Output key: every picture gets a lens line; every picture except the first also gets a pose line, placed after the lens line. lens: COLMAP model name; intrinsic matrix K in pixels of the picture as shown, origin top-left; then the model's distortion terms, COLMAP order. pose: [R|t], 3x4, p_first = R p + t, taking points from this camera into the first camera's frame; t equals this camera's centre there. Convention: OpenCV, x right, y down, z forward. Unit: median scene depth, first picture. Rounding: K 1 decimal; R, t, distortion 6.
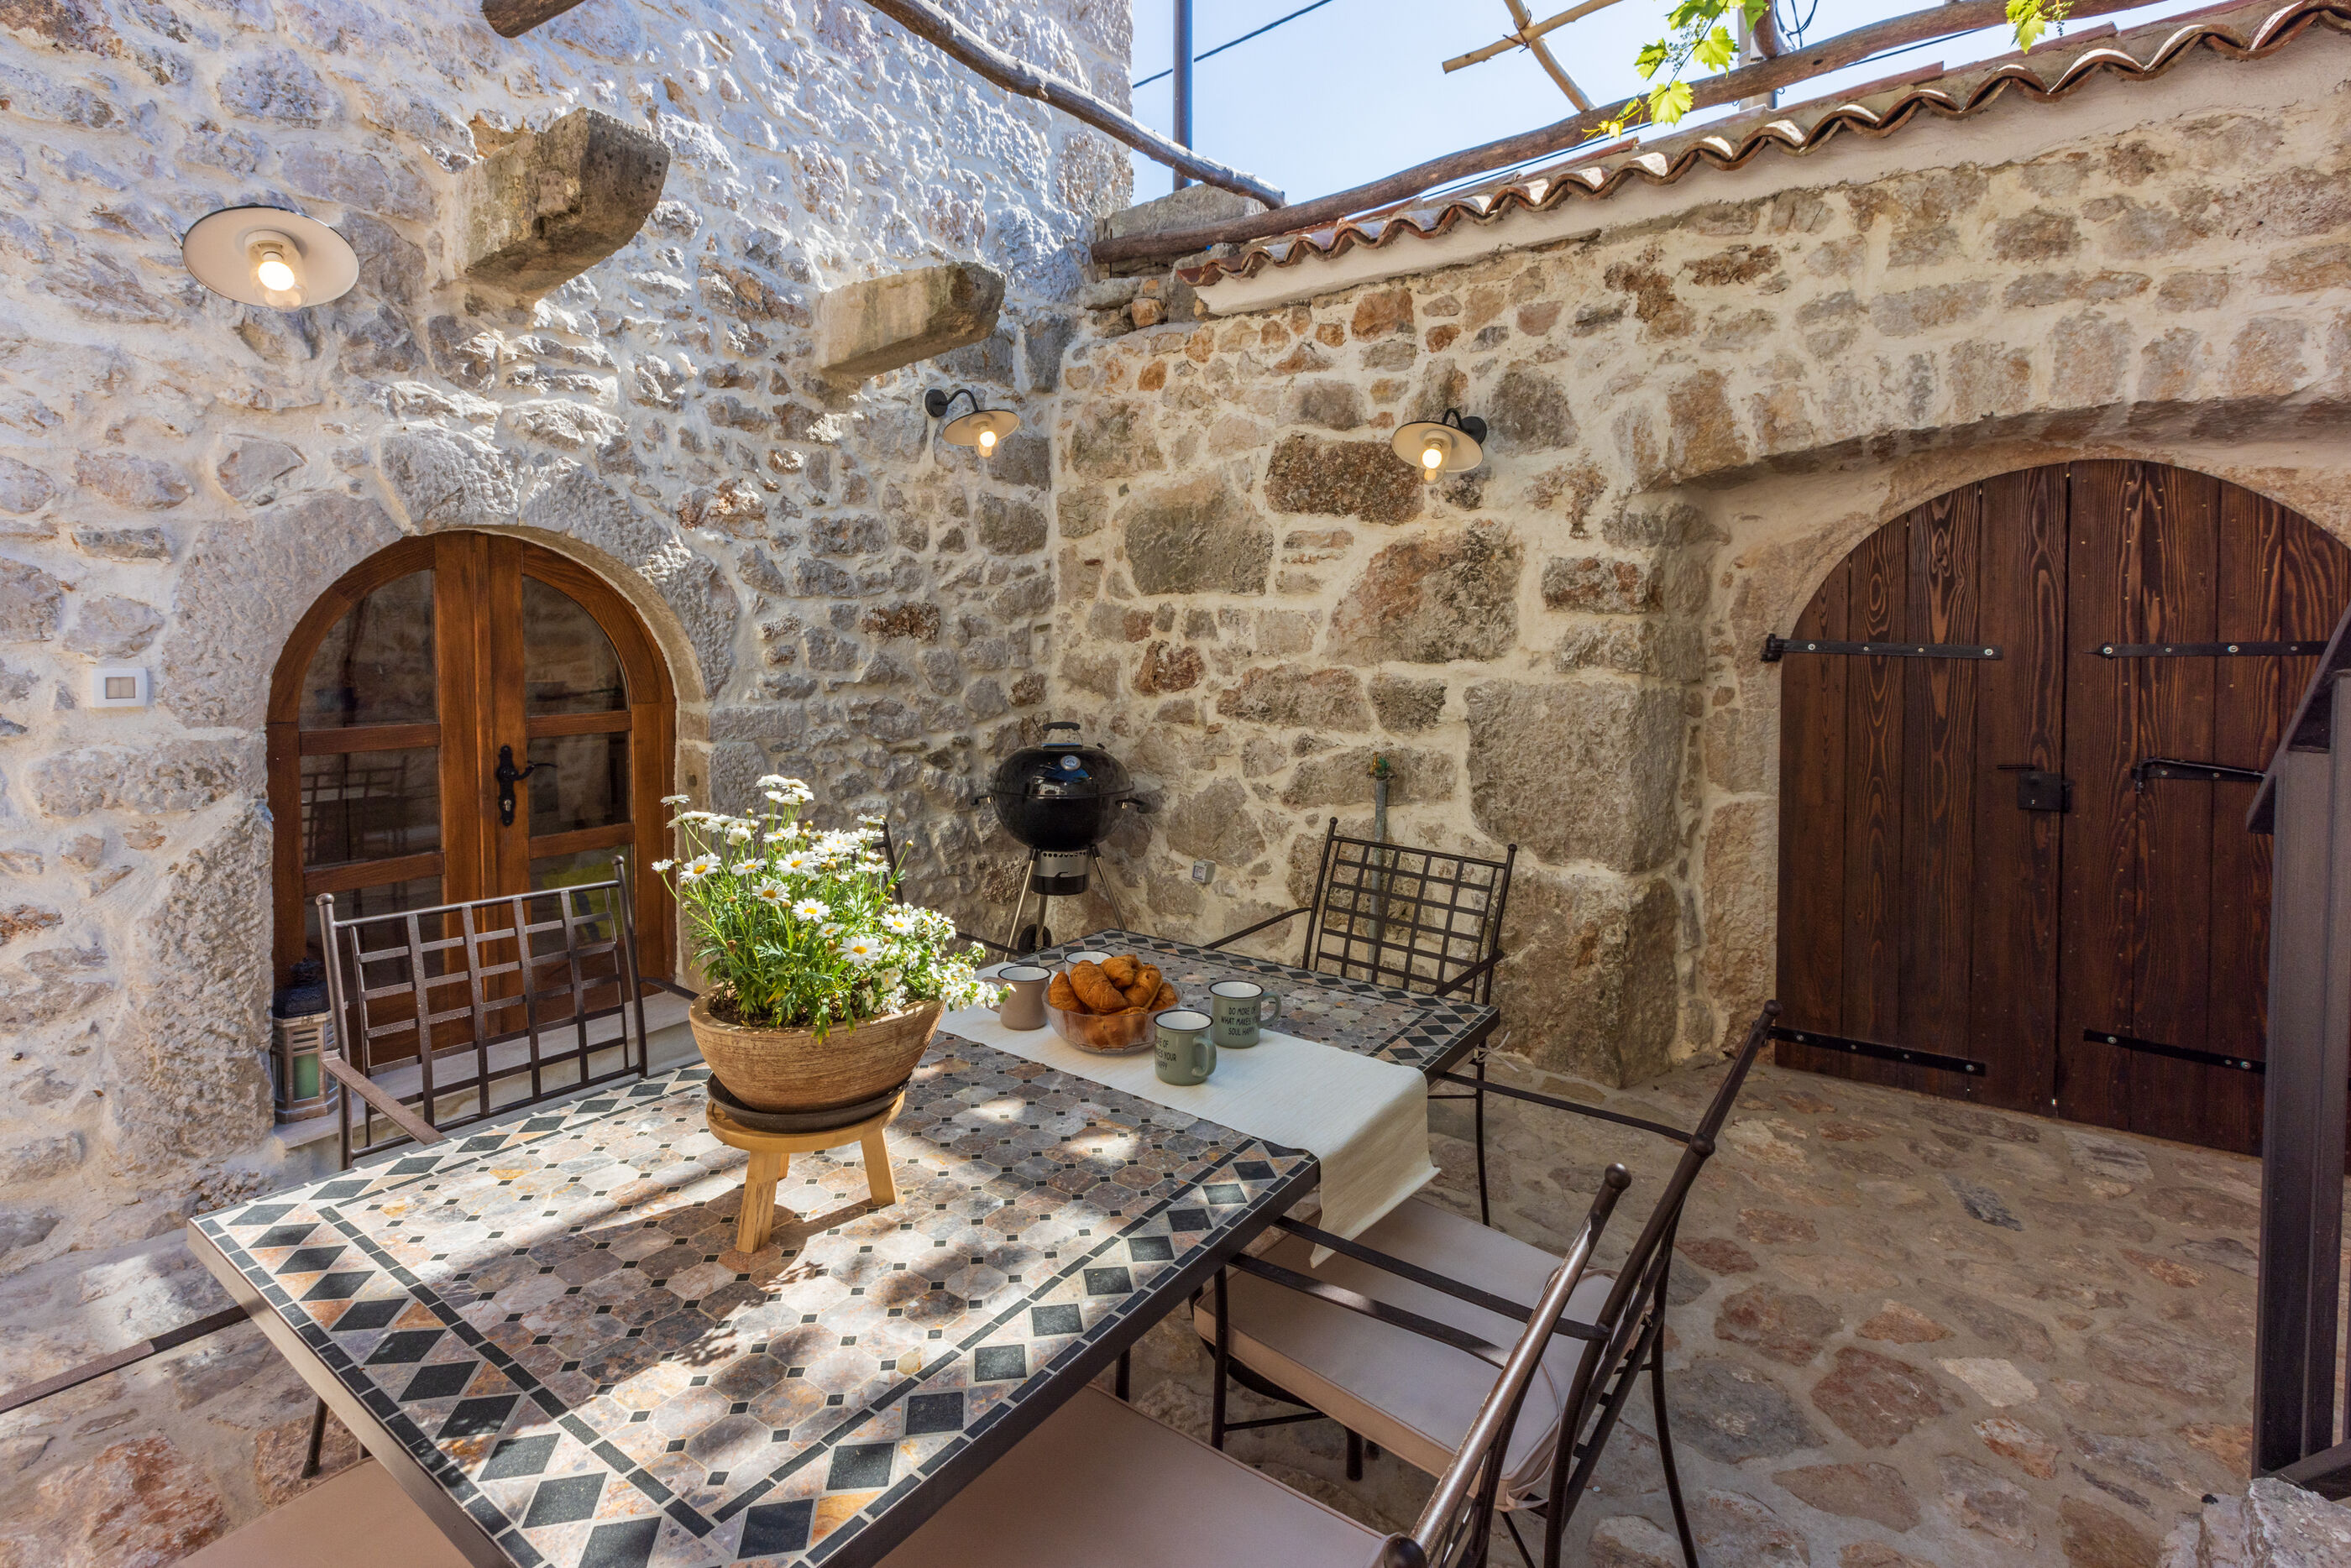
lens RADIAL K [[1060.1, 0, 1177.8], [0, 1060.1, 674.1], [0, 0, 1]] dist [0.003794, -0.002857]
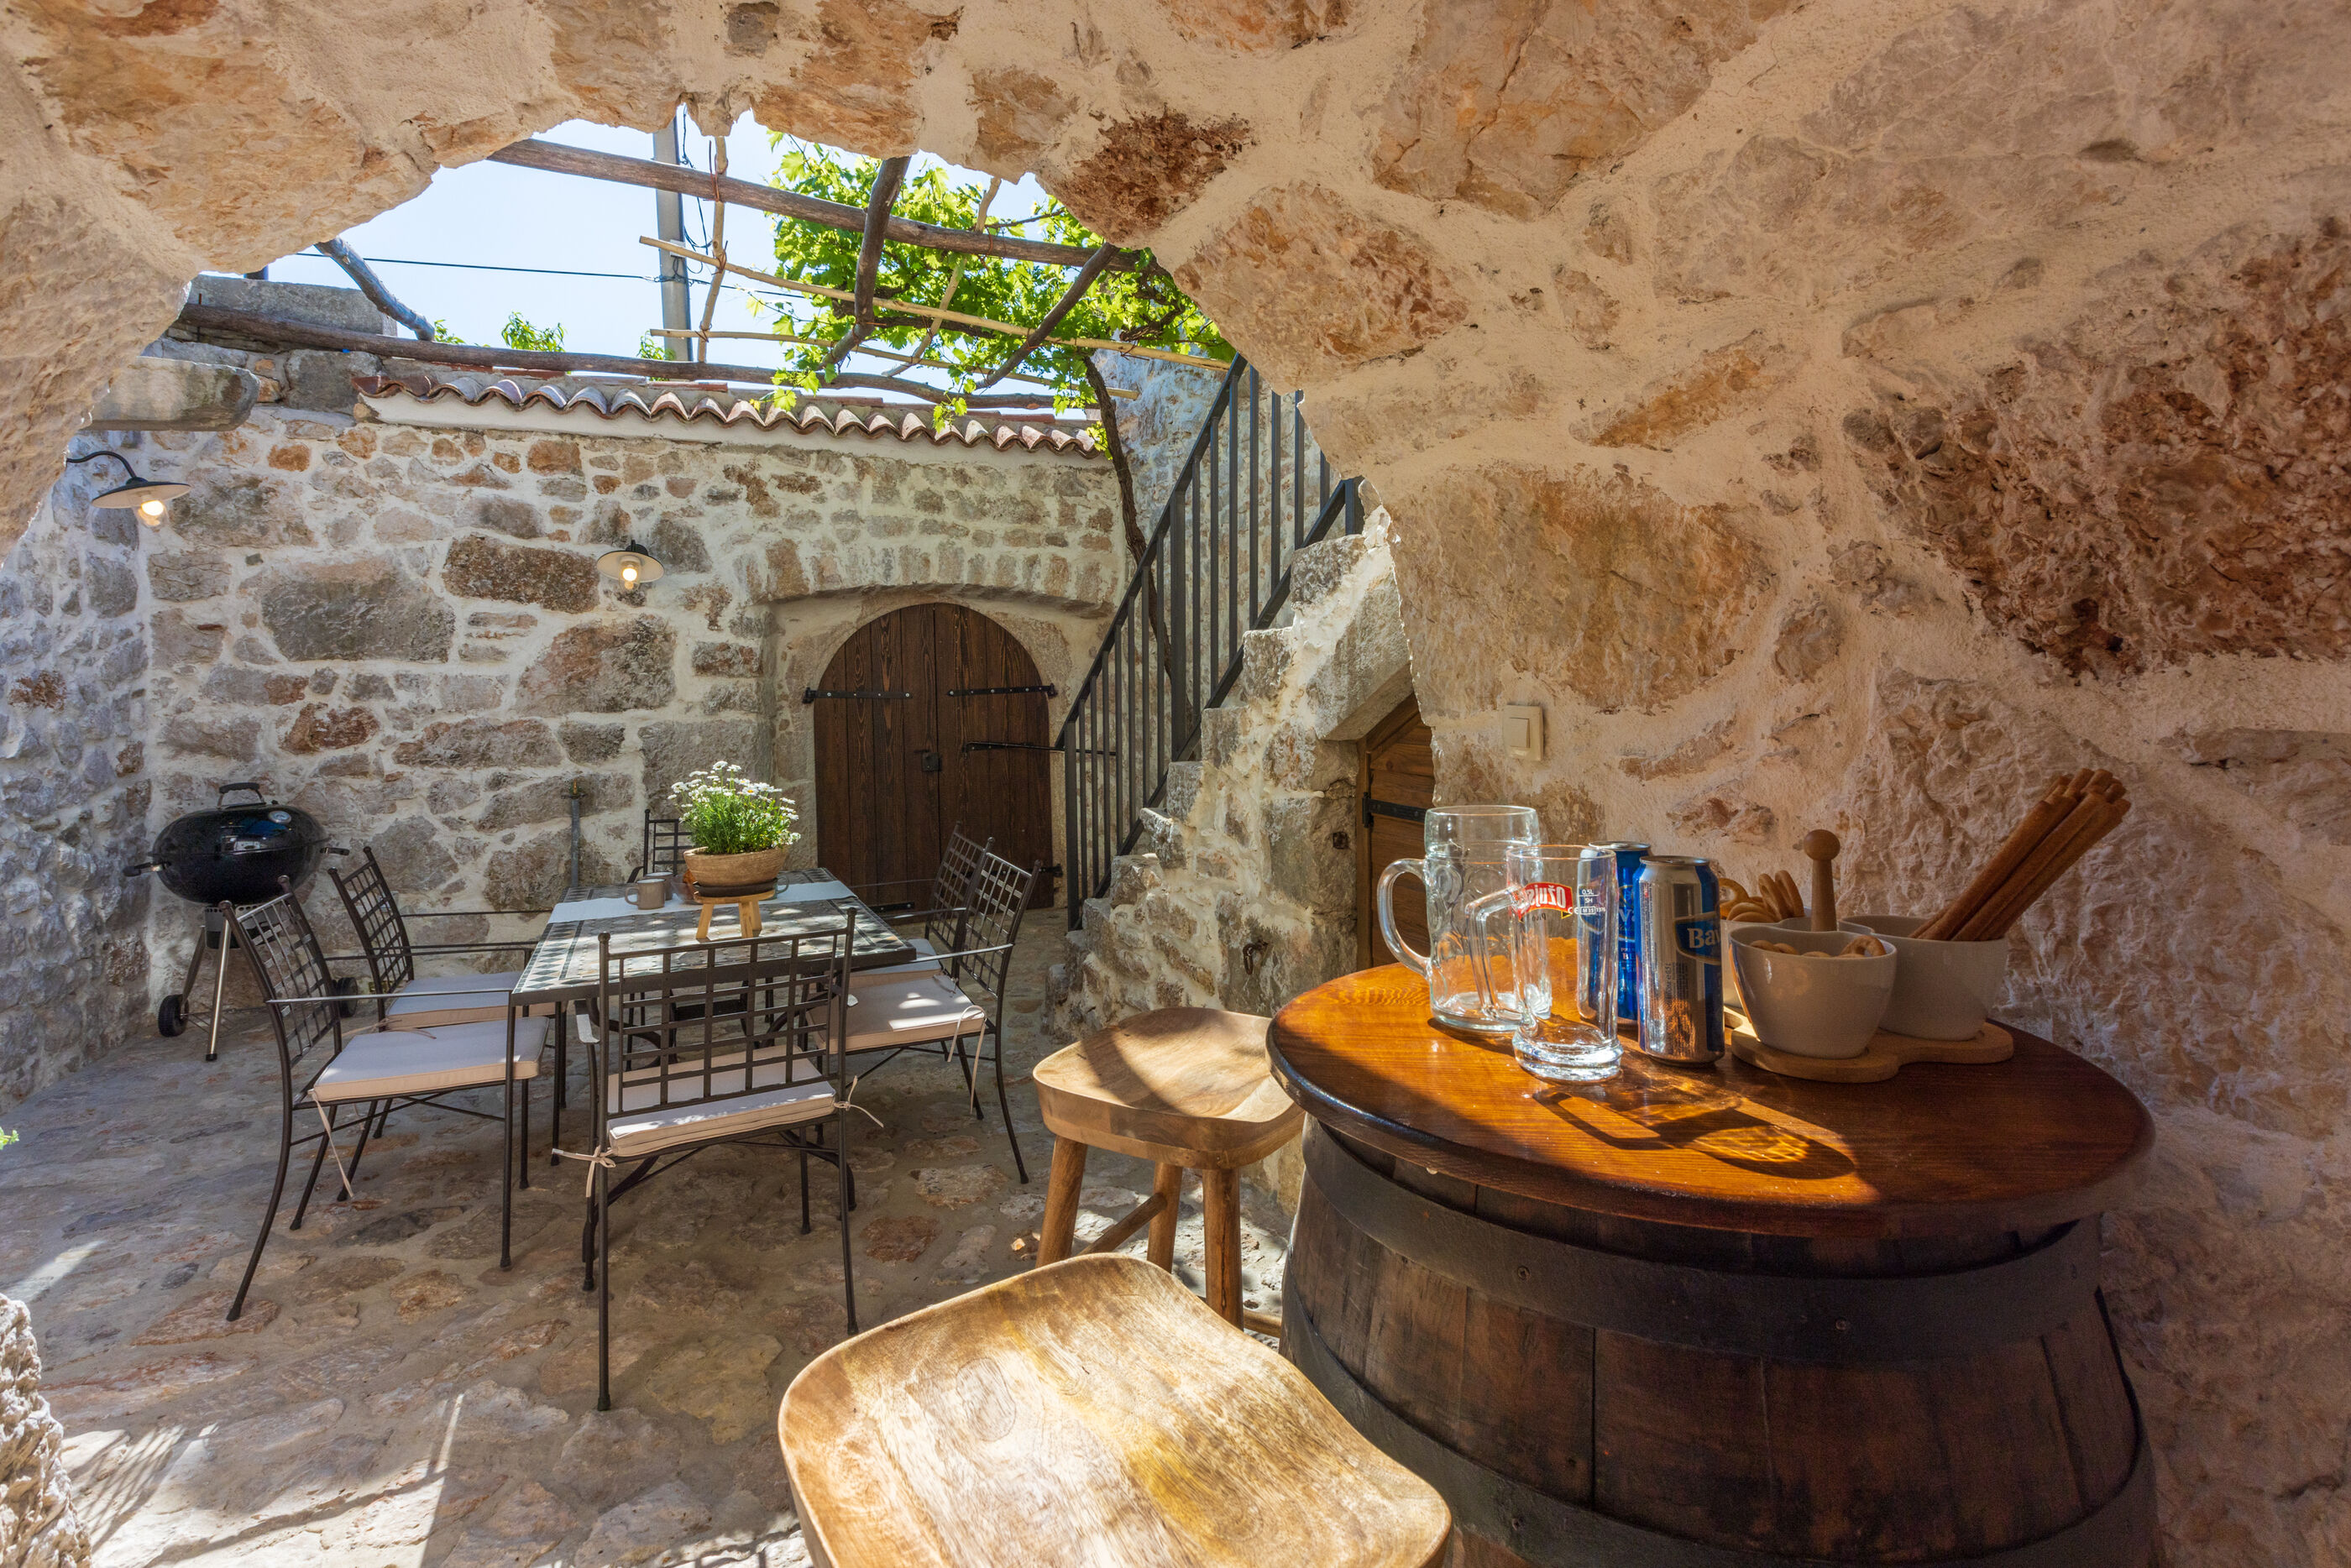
lens RADIAL K [[1060.1, 0, 1149.5], [0, 1060.1, 688.6], [0, 0, 1]] dist [0.003794, -0.002857]
pose [[0.507159, -0.020089, 0.861618, -0.678845], [0.043432, 0.999054, -0.002271, -0.008155], [-0.860757, 0.038574, 0.507552, -0.378642]]
